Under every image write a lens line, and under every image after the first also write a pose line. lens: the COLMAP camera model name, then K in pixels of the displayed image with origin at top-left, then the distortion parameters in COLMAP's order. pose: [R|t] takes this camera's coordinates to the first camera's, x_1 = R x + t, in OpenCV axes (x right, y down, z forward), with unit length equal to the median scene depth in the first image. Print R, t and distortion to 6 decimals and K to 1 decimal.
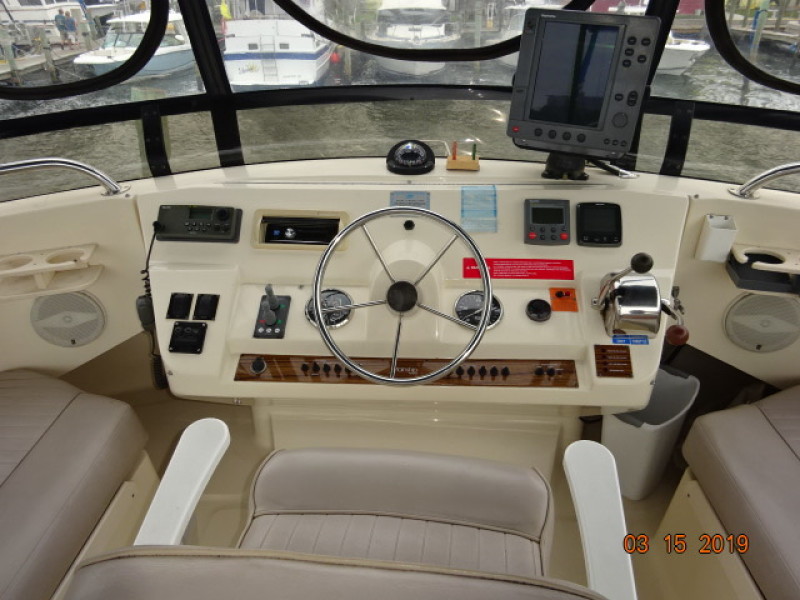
lens RADIAL K [[589.0, 0, 396.1], [0, 589.0, 295.1], [0, 0, 1]] dist [0.012560, -0.015868]
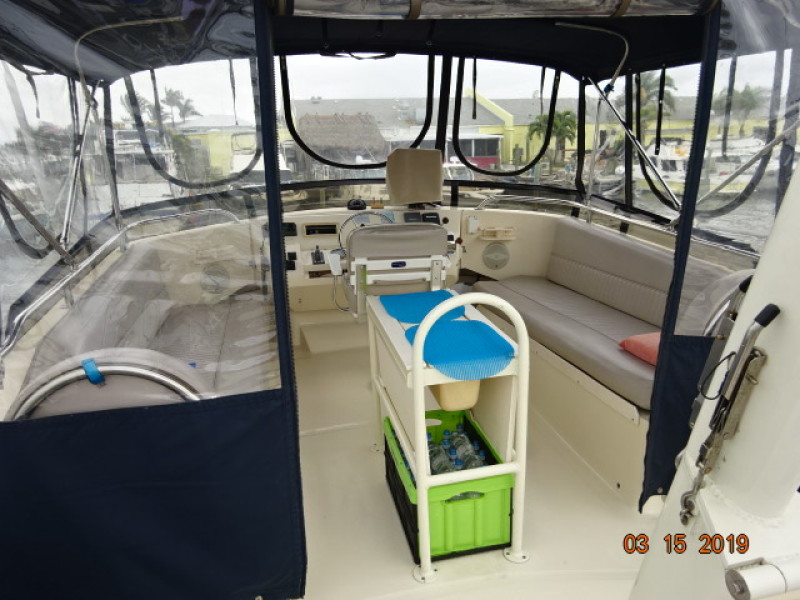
lens RADIAL K [[589.0, 0, 397.3], [0, 589.0, 299.7], [0, 0, 1]] dist [0.012560, -0.015868]
pose [[0.962721, -0.085959, 0.256476, -0.523186], [0.143323, 0.966229, -0.214149, 0.774557], [-0.229407, 0.242924, 0.942529, -1.405803]]
